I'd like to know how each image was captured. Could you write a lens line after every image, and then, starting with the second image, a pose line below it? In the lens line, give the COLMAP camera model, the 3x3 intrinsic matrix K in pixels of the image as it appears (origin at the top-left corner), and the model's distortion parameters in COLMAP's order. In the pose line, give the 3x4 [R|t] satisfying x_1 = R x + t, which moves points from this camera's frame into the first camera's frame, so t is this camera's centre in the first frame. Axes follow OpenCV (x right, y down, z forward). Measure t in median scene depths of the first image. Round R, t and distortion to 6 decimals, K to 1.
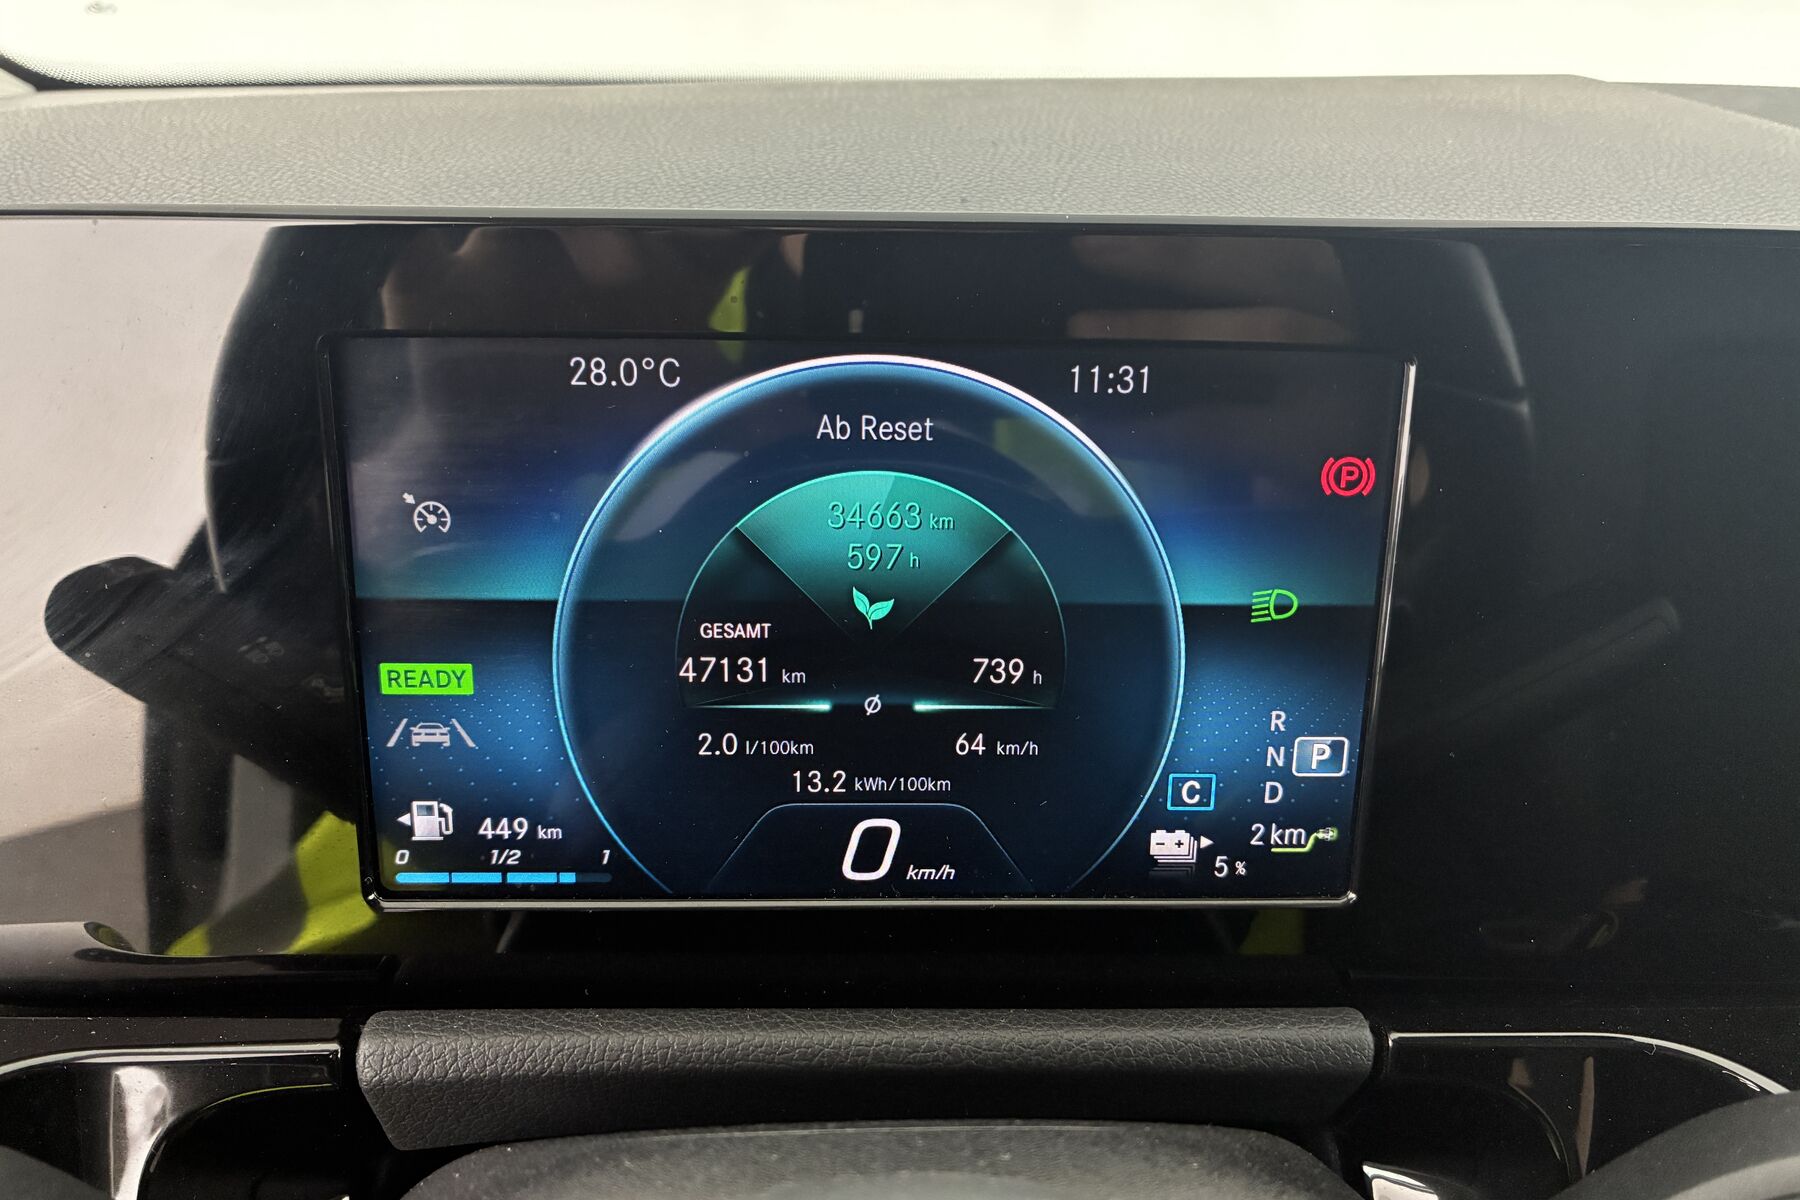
lens RADIAL K [[1381.5, 0, 911.8], [0, 1381.5, 581.6], [0, 0, 1]] dist [0.025189, -0.043619]
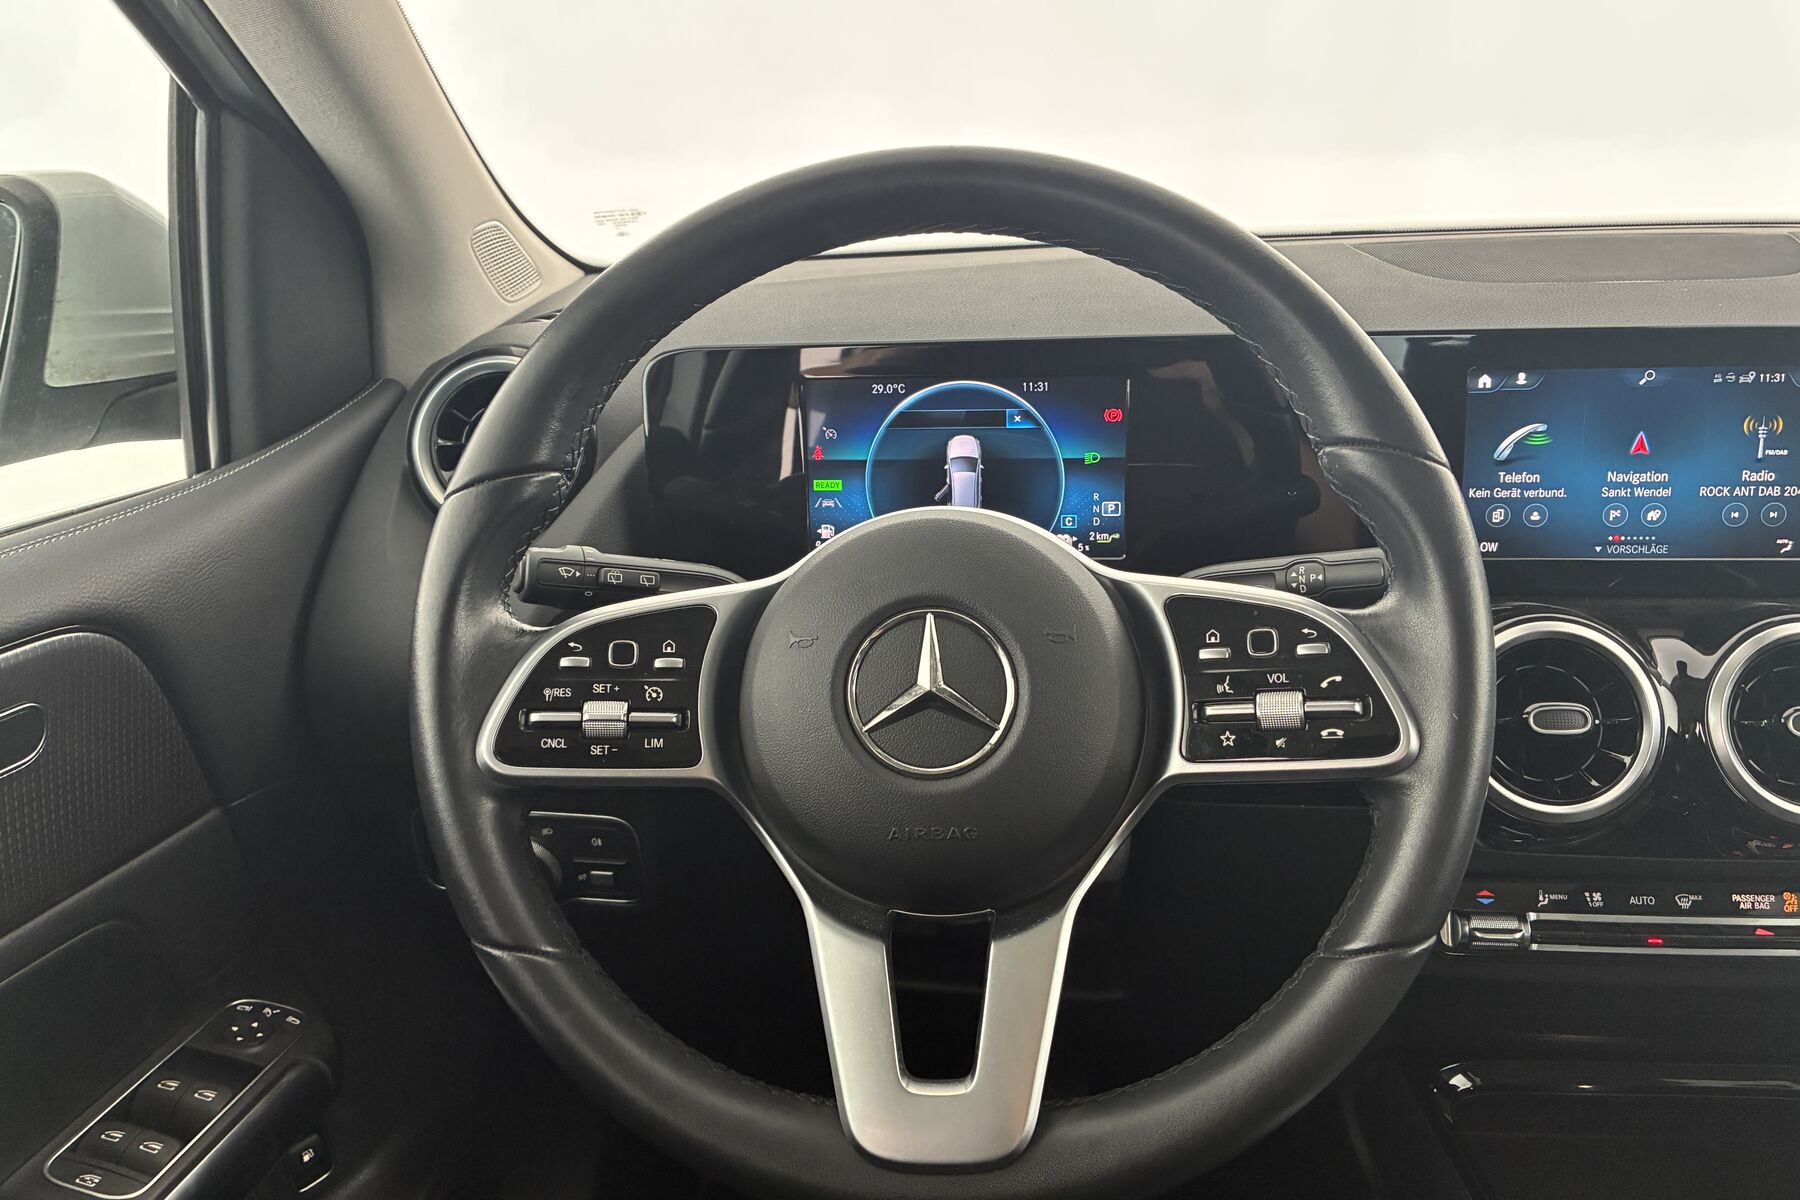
lens RADIAL K [[1381.5, 0, 906.9], [0, 1381.5, 592.7], [0, 0, 1]] dist [0.025189, -0.043619]
pose [[0.988071, -0.004774, -0.153928, 0.324274], [-0.001623, 0.999141, -0.041410, 0.446871], [0.153994, 0.041166, 0.987214, -2.115760]]
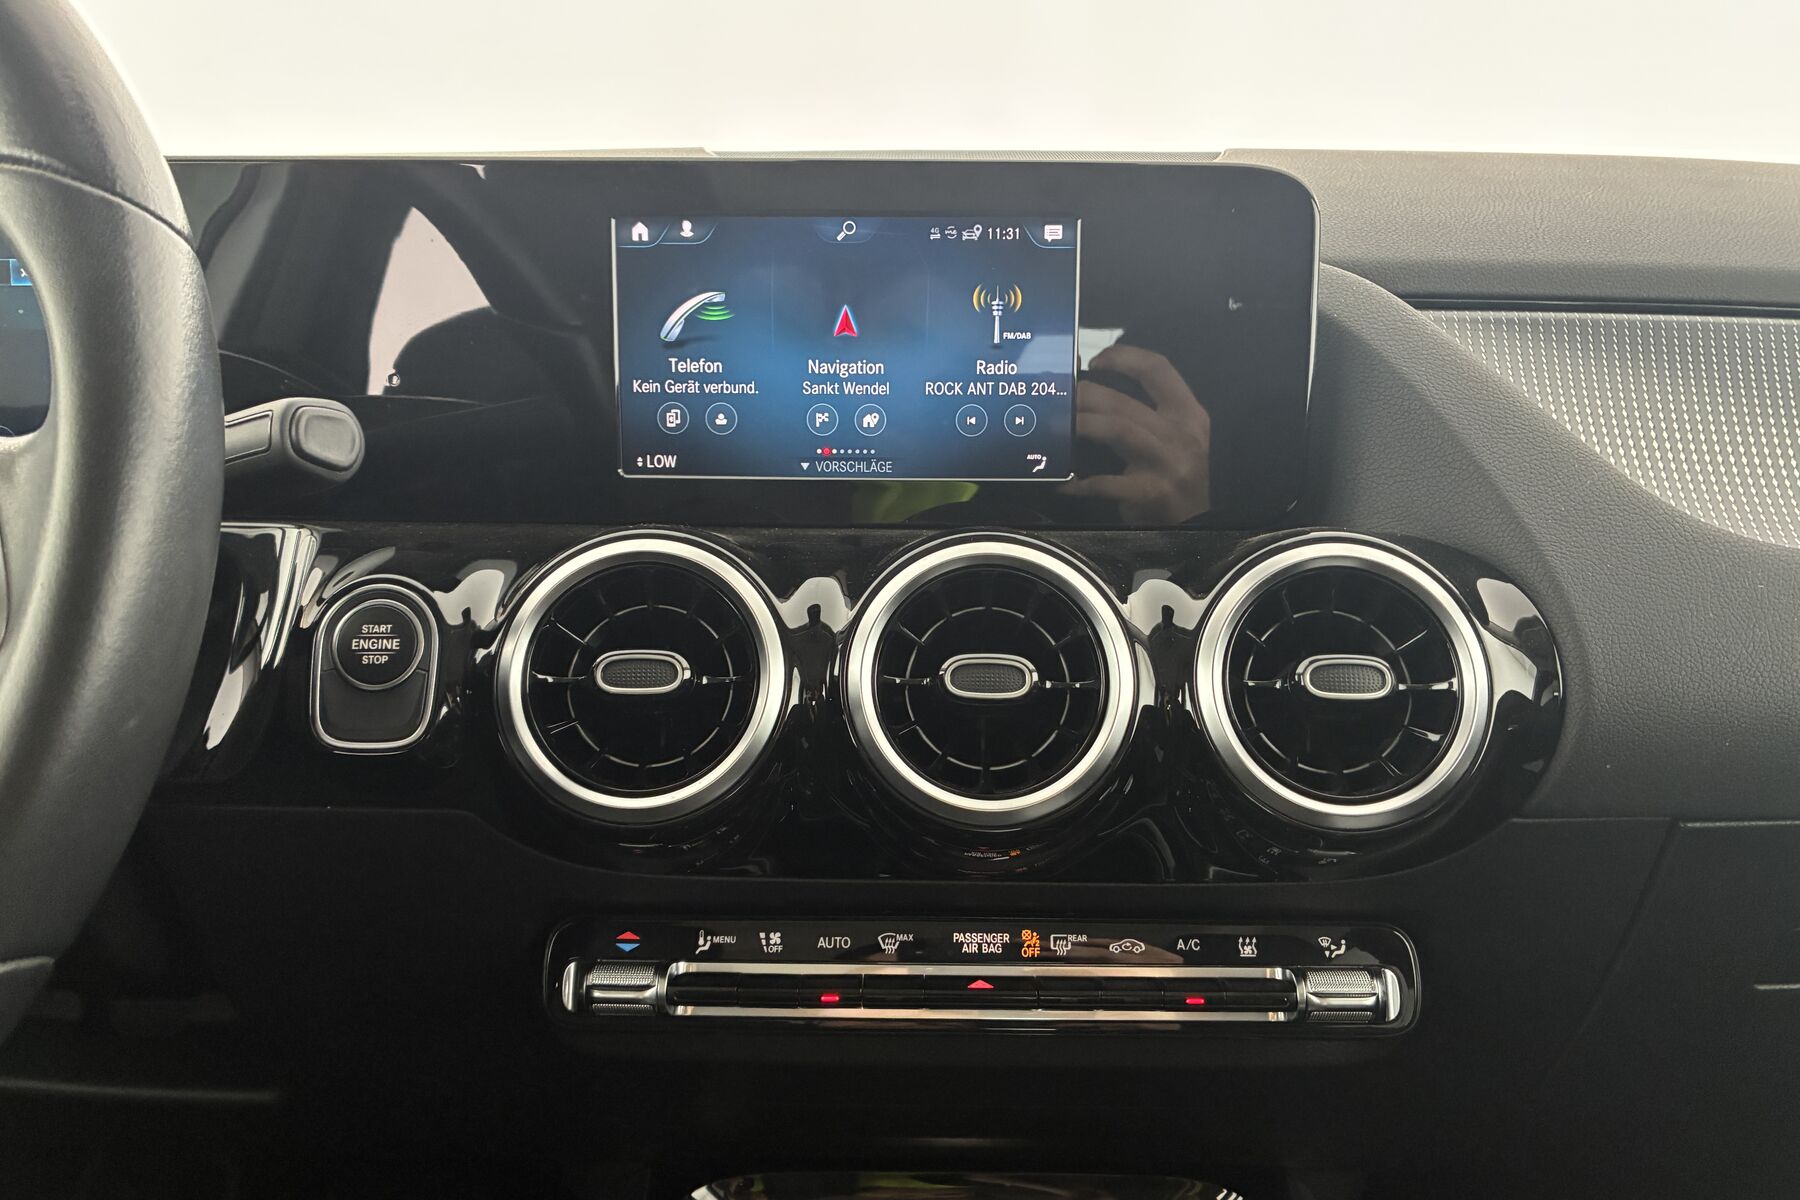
lens RADIAL K [[1381.5, 0, 910.7], [0, 1381.5, 589.0], [0, 0, 1]] dist [0.025189, -0.043619]
pose [[0.998565, 0.000974, -0.053544, 1.630336], [-0.006804, 0.994040, -0.108806, 0.664768], [0.053119, 0.109014, 0.992620, -1.107798]]
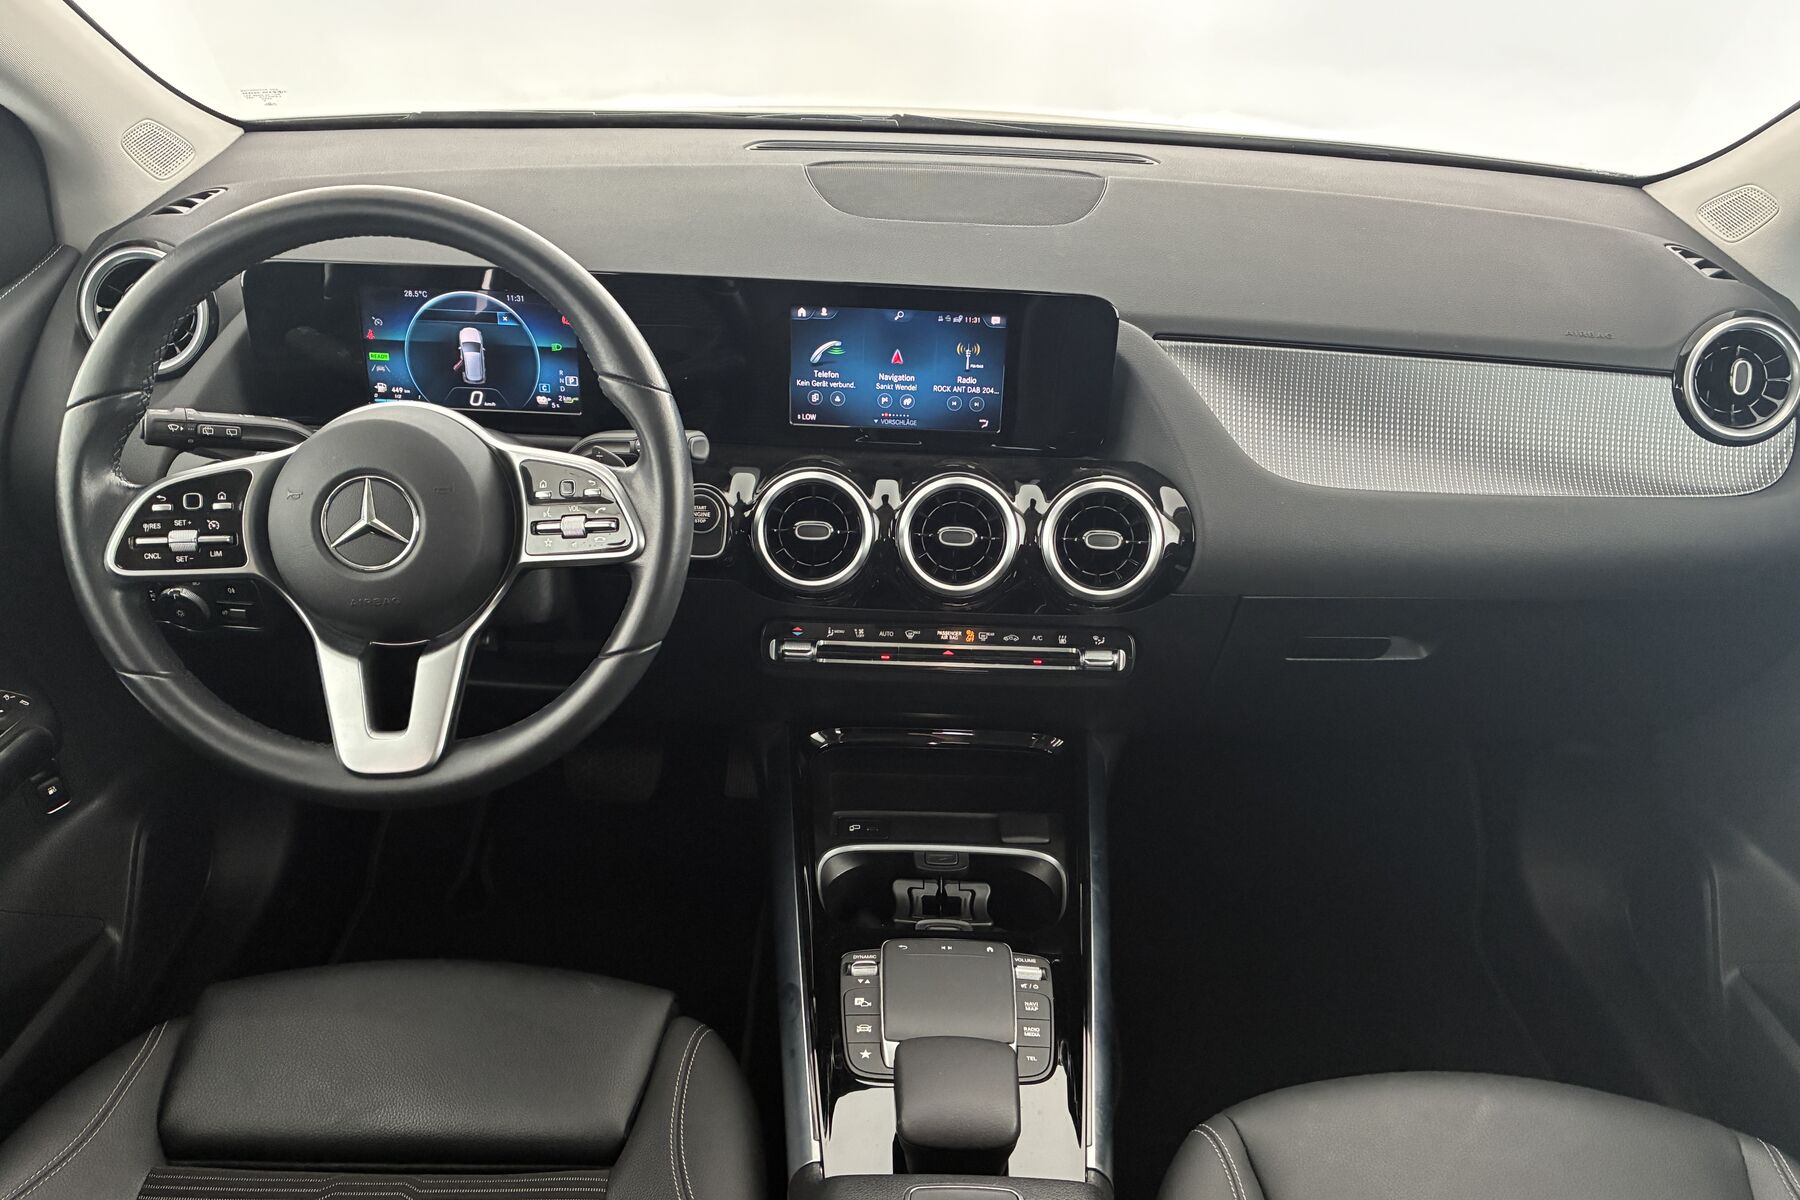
lens RADIAL K [[1381.5, 0, 912.9], [0, 1381.5, 614.7], [0, 0, 1]] dist [0.025189, -0.043619]
pose [[0.999130, 0.038476, -0.016061, 1.571613], [-0.034738, 0.981233, 0.189673, -0.025891], [0.023058, -0.188950, 0.981716, -3.750446]]
